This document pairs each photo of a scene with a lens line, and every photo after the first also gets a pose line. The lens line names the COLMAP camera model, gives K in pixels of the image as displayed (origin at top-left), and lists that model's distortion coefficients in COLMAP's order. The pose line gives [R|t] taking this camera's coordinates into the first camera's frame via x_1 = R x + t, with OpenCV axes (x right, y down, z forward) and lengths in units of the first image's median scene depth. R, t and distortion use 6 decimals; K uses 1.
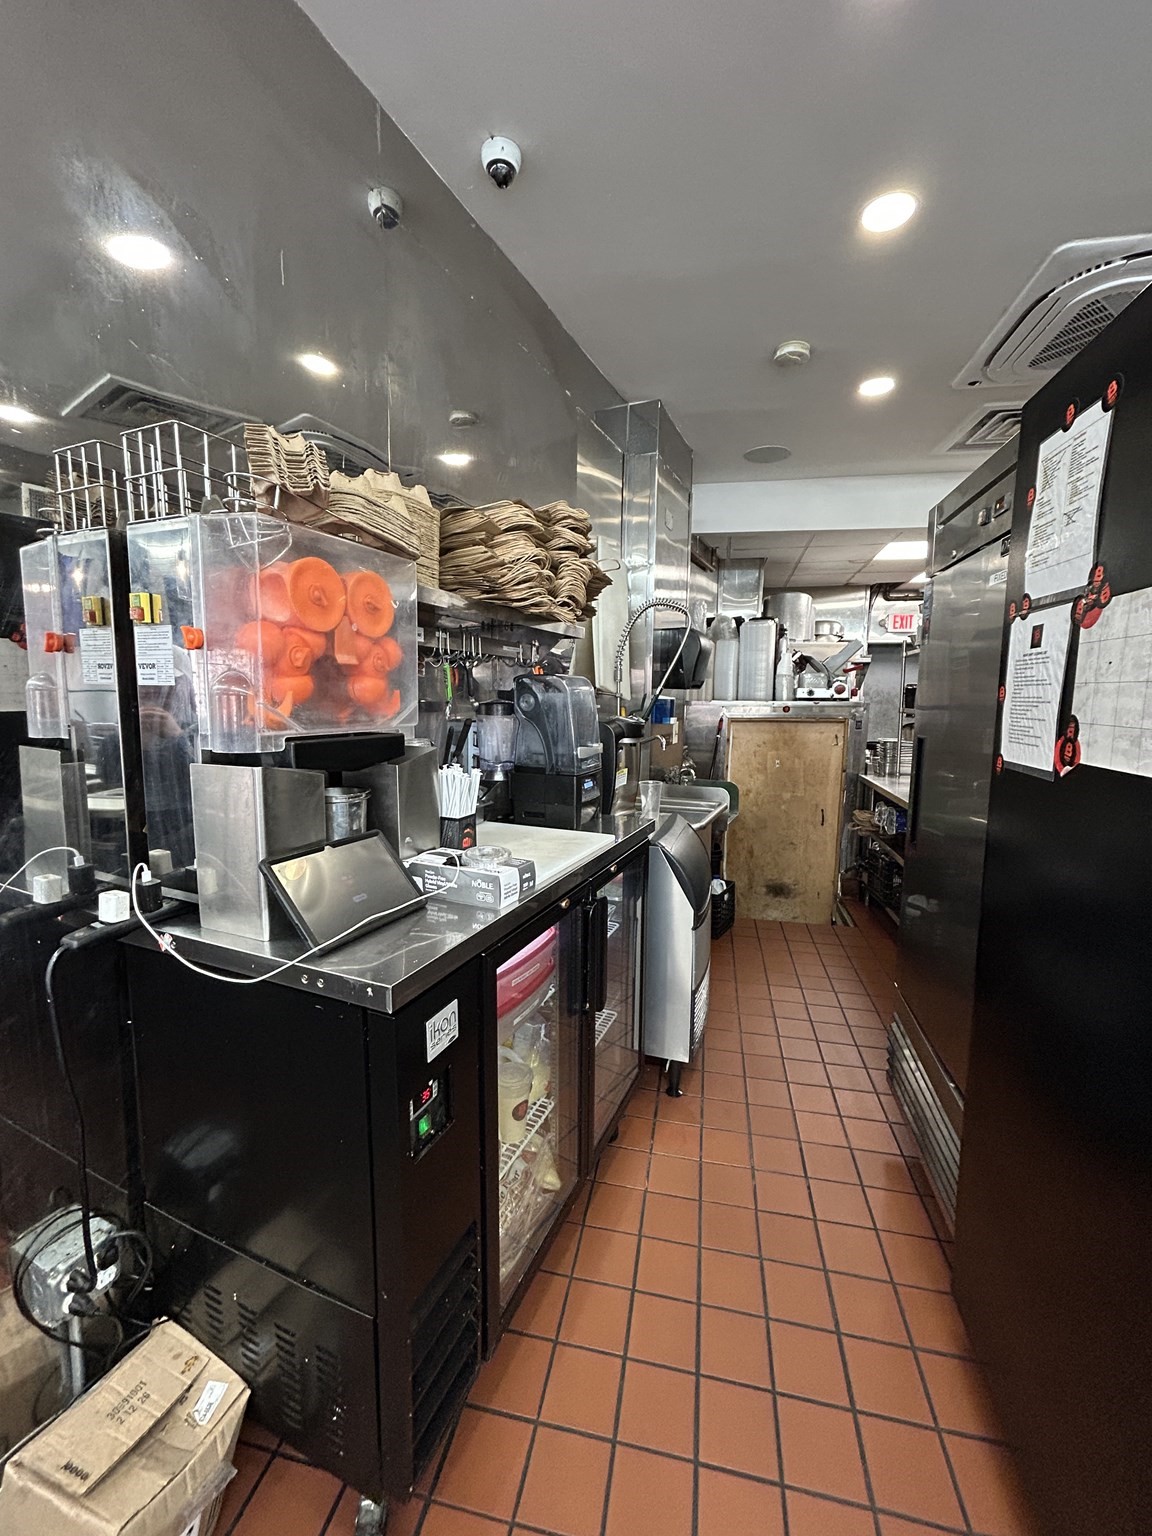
lens RADIAL K [[619.1, 0, 577.9], [0, 619.1, 765.2], [0, 0, 1]] dist [-0.001412, 0.000148]
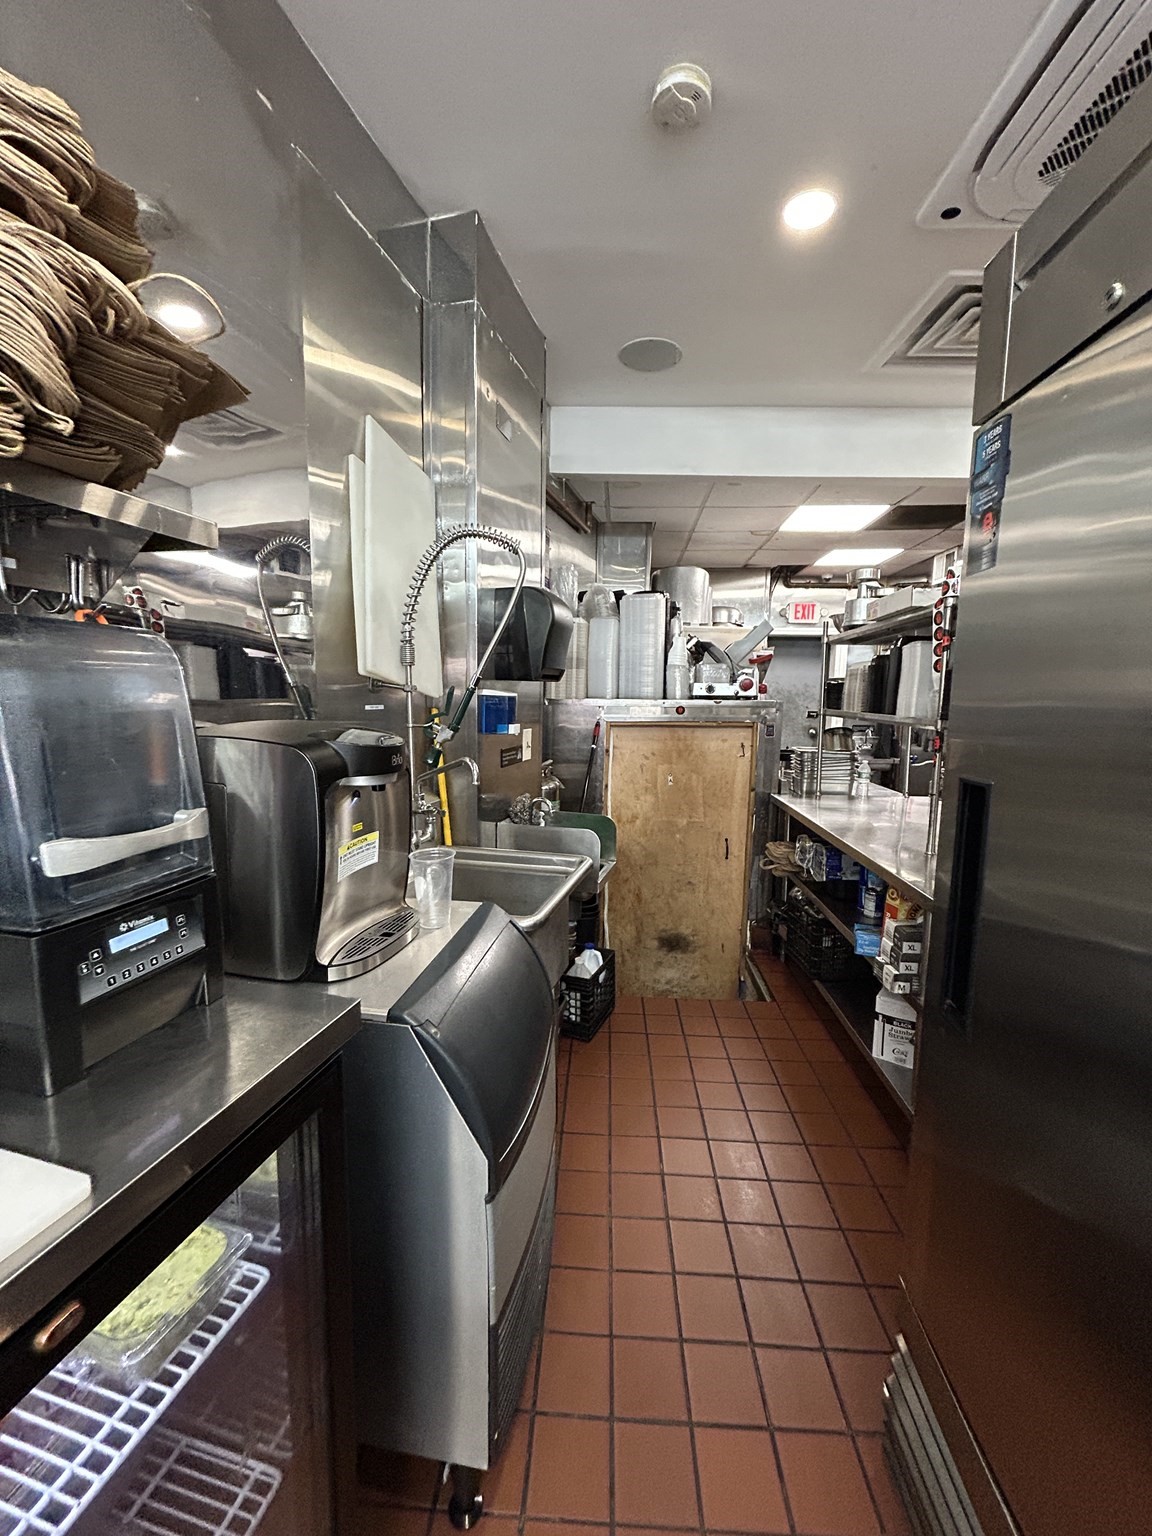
lens RADIAL K [[618.6, 0, 579.9], [0, 618.6, 766.5], [0, 0, 1]] dist [0.000692, -0.000198]
pose [[0.986844, -0.014254, 0.161047, 0.089414], [0.013564, 0.999894, 0.005385, -0.026709], [-0.161106, -0.003130, 0.986932, 0.263566]]
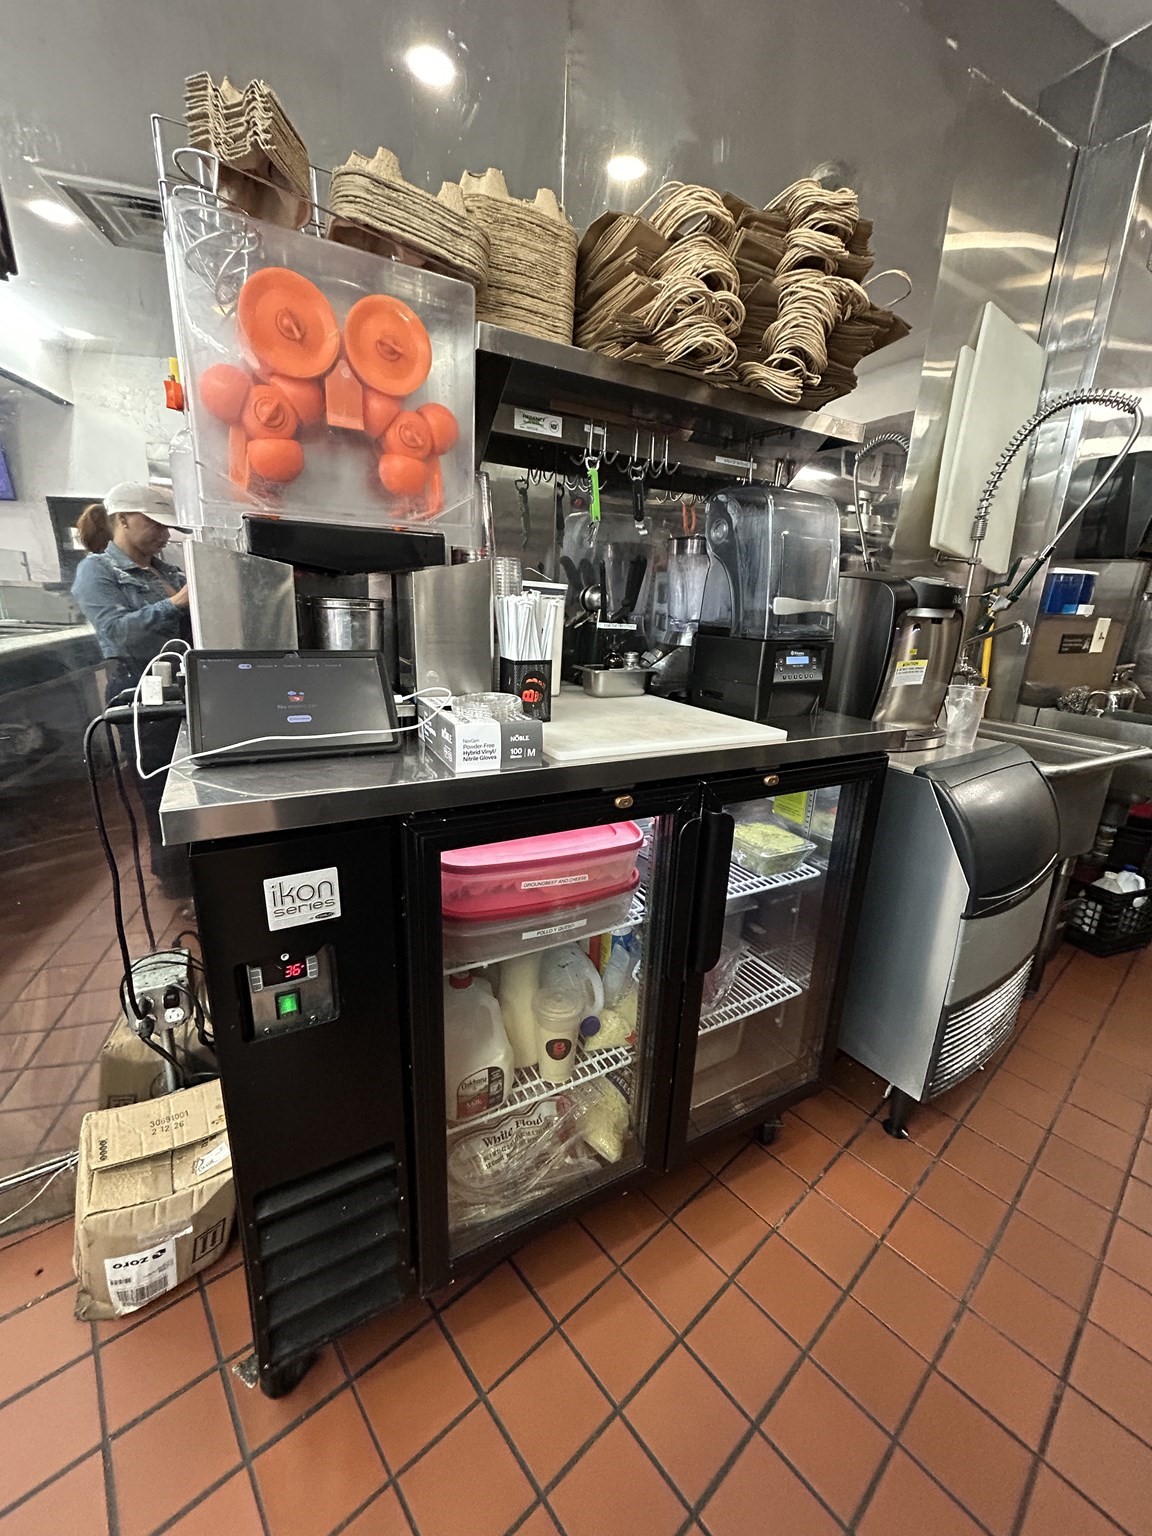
lens RADIAL K [[614.0, 0, 573.5], [0, 614.0, 766.6], [0, 0, 1]] dist [0.000033, -0.000286]
pose [[0.796753, 0.182050, -0.576232, 0.098006], [-0.101782, 0.980348, 0.168990, 0.024374], [0.595673, -0.075993, 0.799624, 0.134756]]
